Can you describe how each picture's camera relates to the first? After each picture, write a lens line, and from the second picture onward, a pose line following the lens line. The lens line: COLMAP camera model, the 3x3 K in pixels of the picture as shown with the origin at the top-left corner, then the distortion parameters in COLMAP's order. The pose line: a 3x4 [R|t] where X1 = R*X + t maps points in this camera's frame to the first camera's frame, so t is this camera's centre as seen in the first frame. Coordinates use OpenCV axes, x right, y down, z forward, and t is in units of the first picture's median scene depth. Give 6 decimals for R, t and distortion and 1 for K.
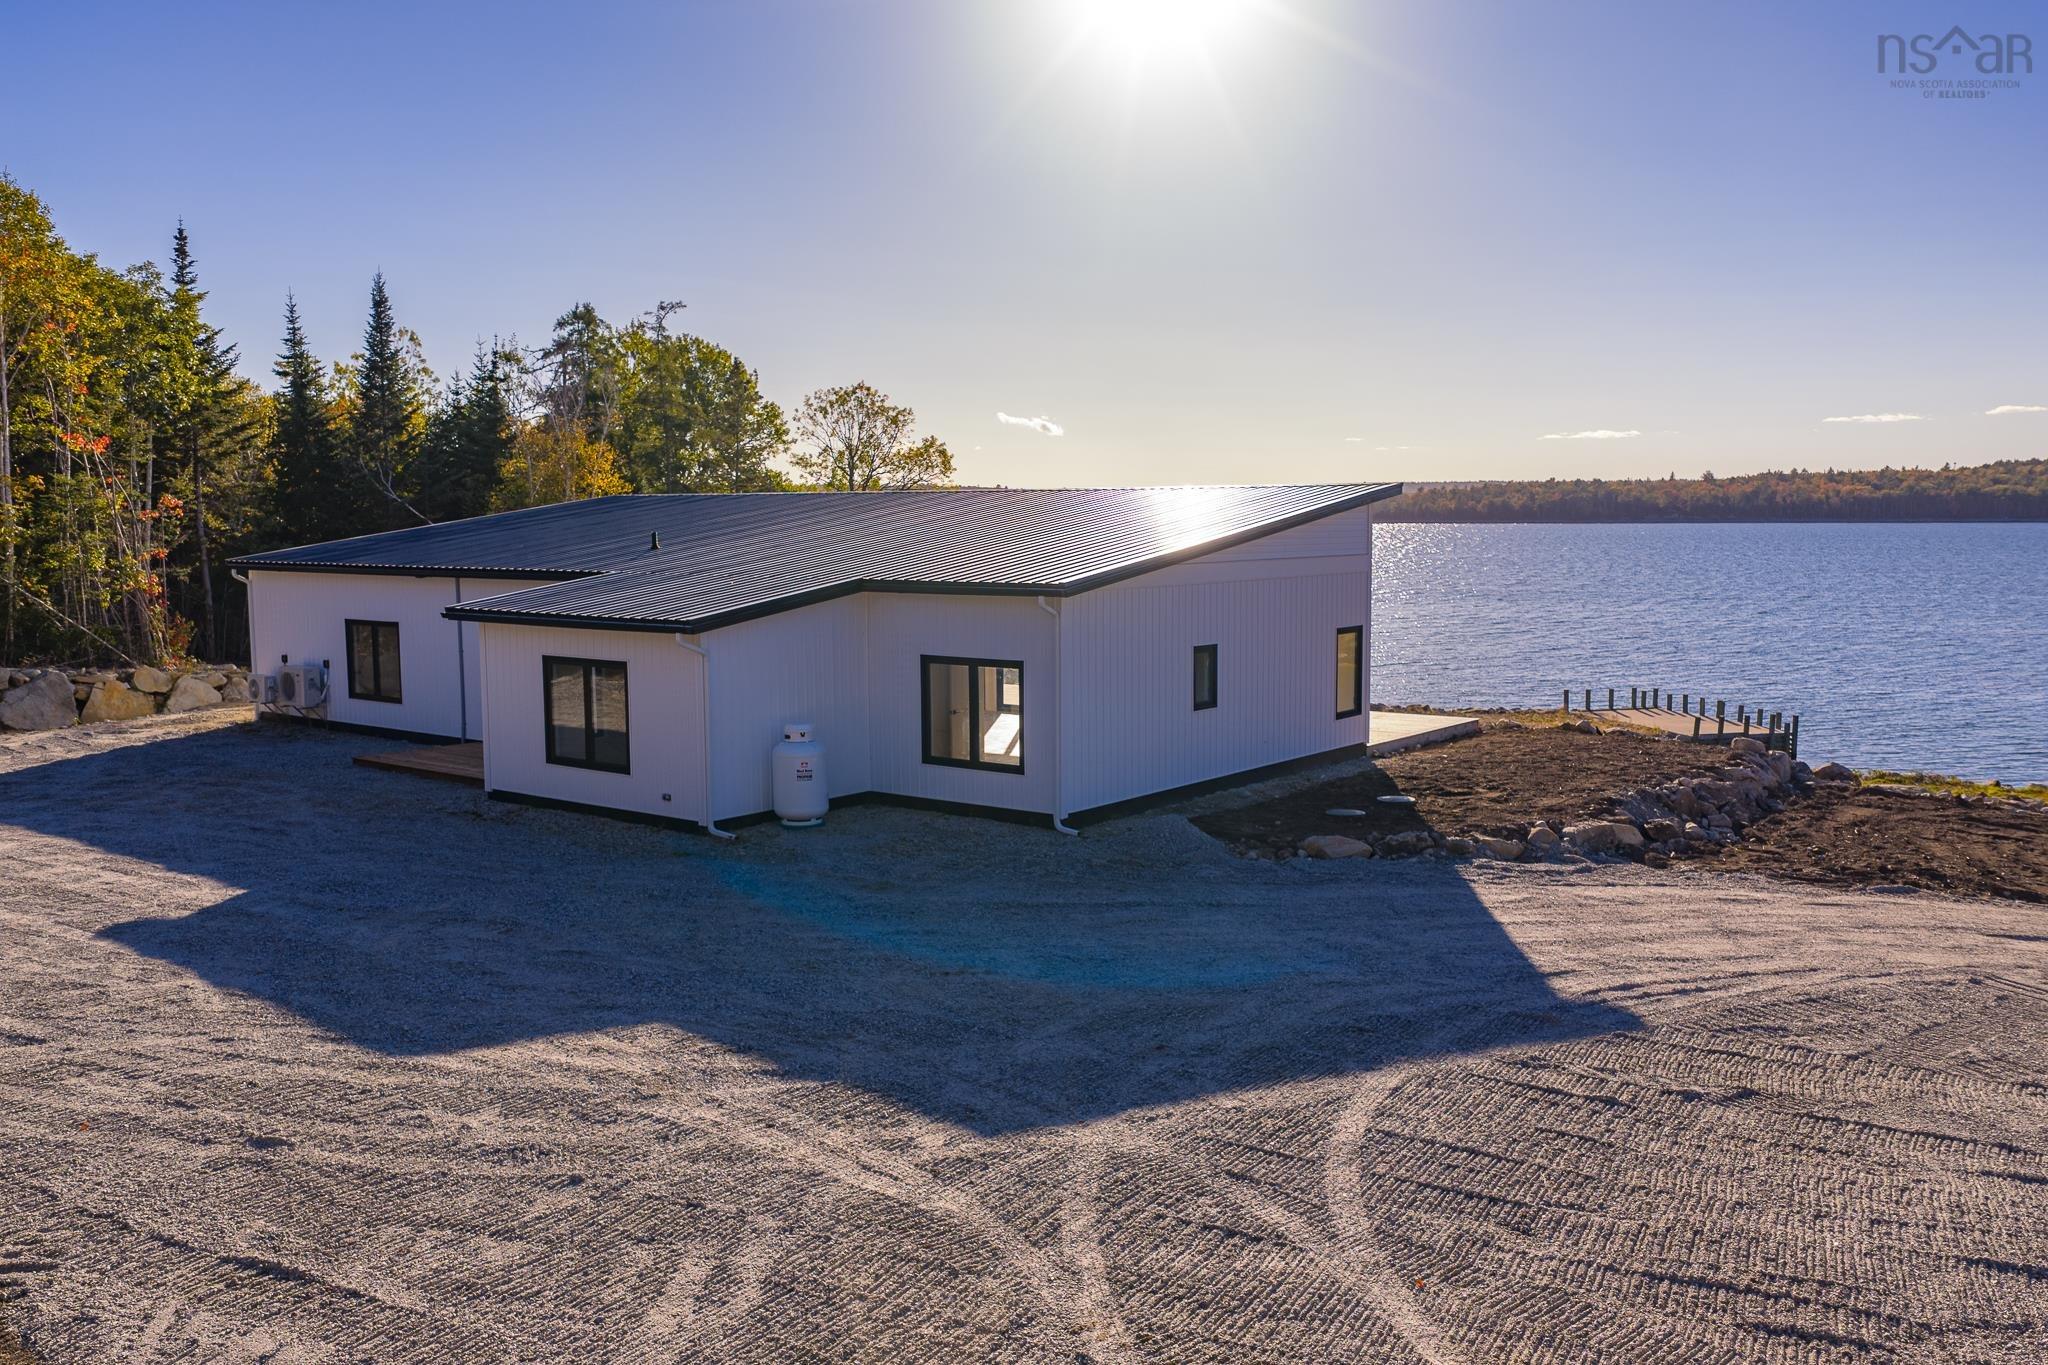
lens RADIAL K [[1662.2, 0, 1025.9], [0, 1662.2, 680.9], [0, 0, 1]] dist [-0.001572, -0.013249]
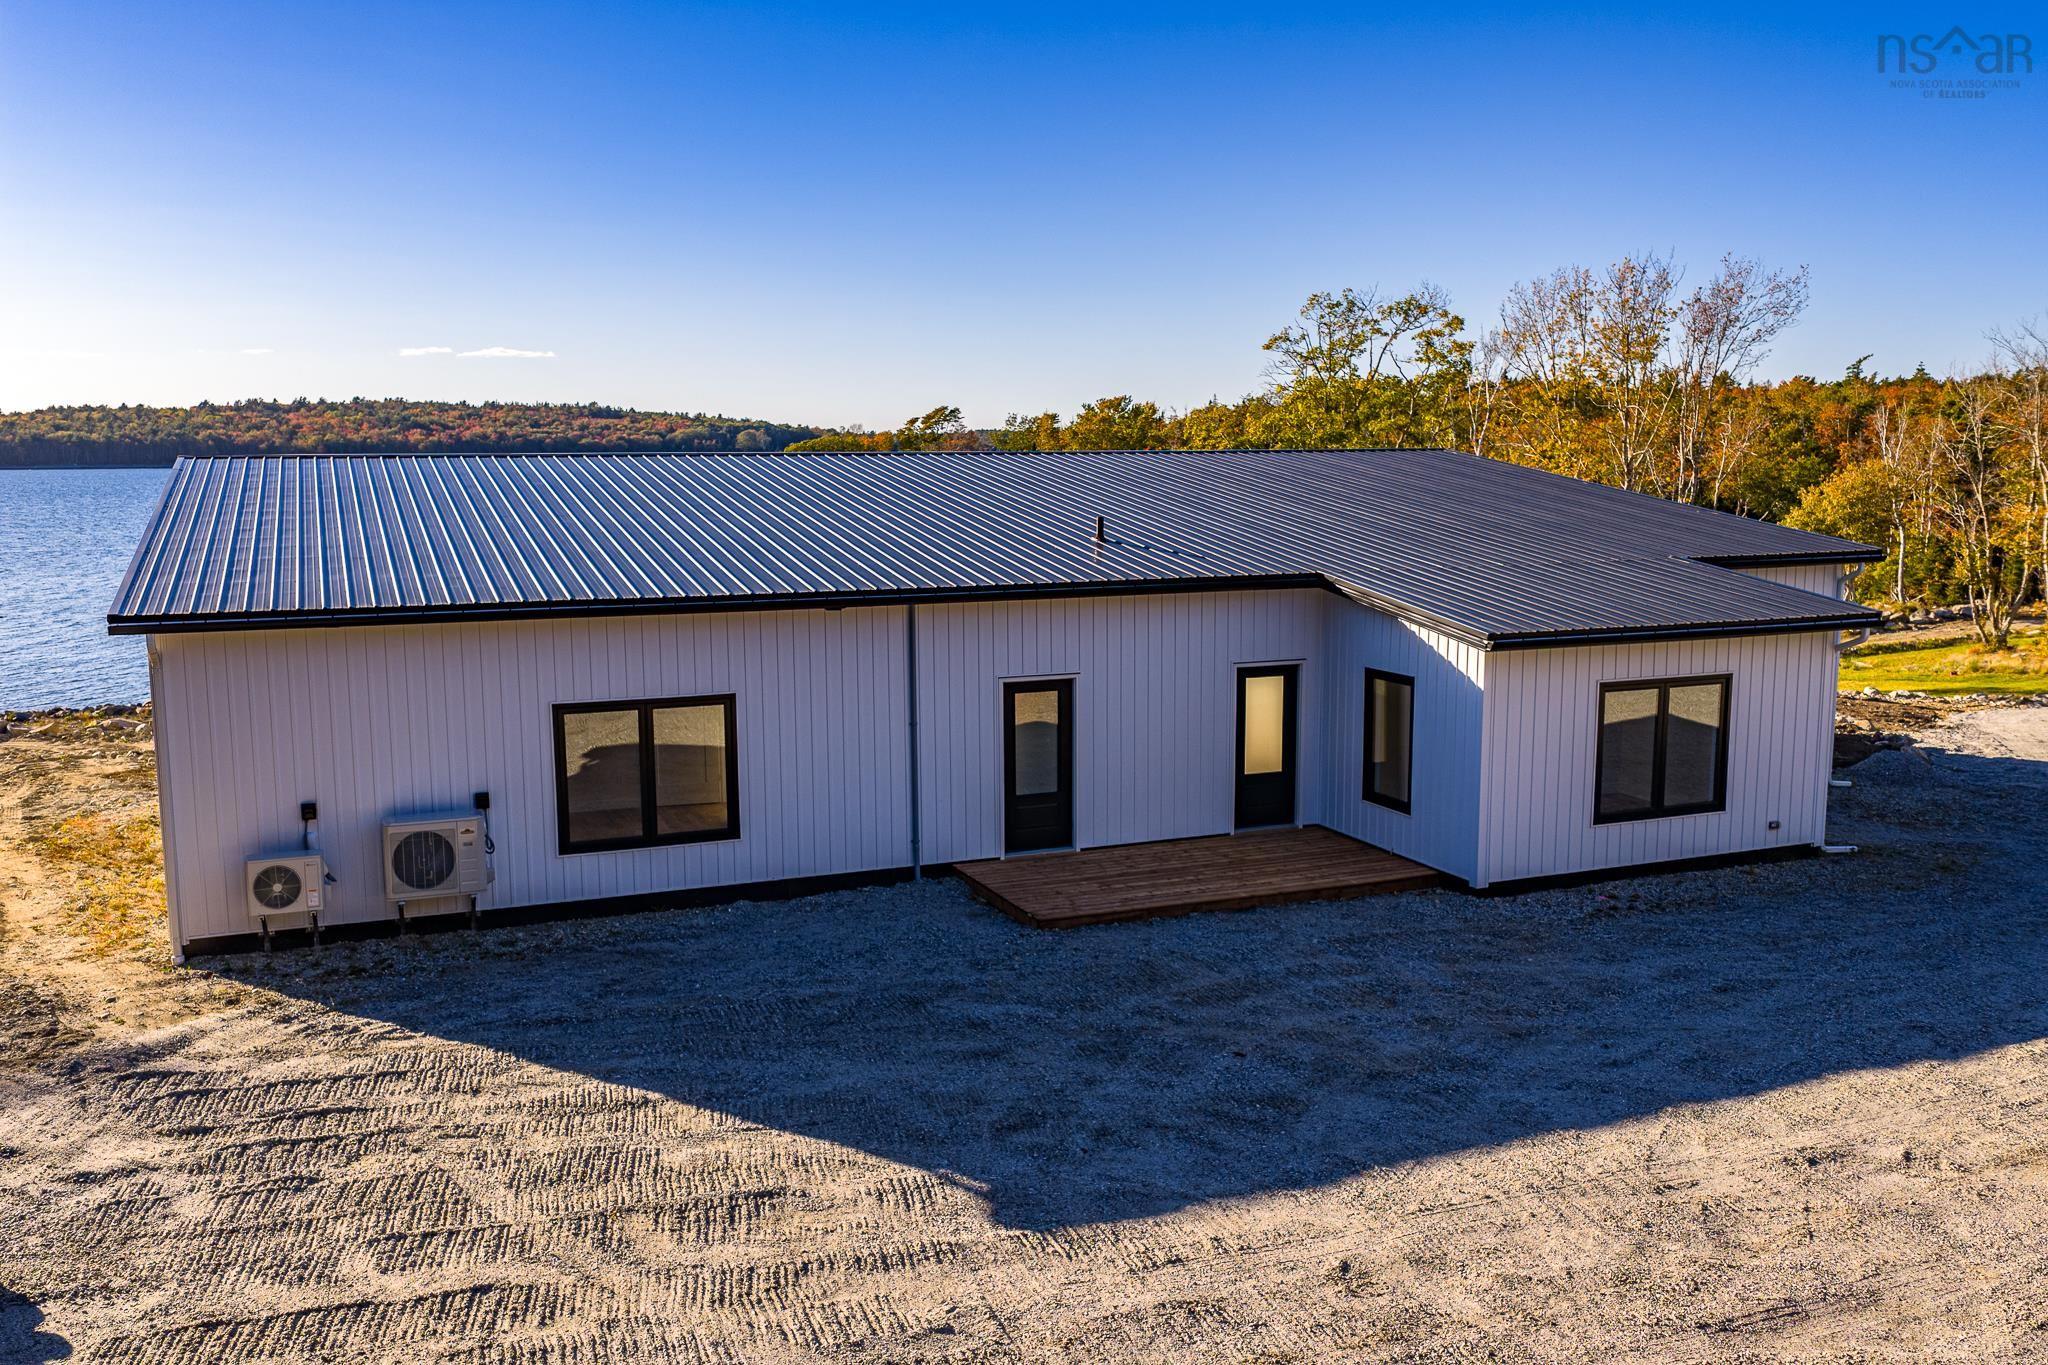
lens RADIAL K [[1662.2, 0, 1025.6], [0, 1662.2, 680.4], [0, 0, 1]] dist [-0.001572, -0.013249]
pose [[0.498089, -0.113475, 0.859669, -0.855500], [0.086219, 0.992969, 0.081115, -0.081408], [-0.862829, 0.033717, 0.504371, 0.666510]]
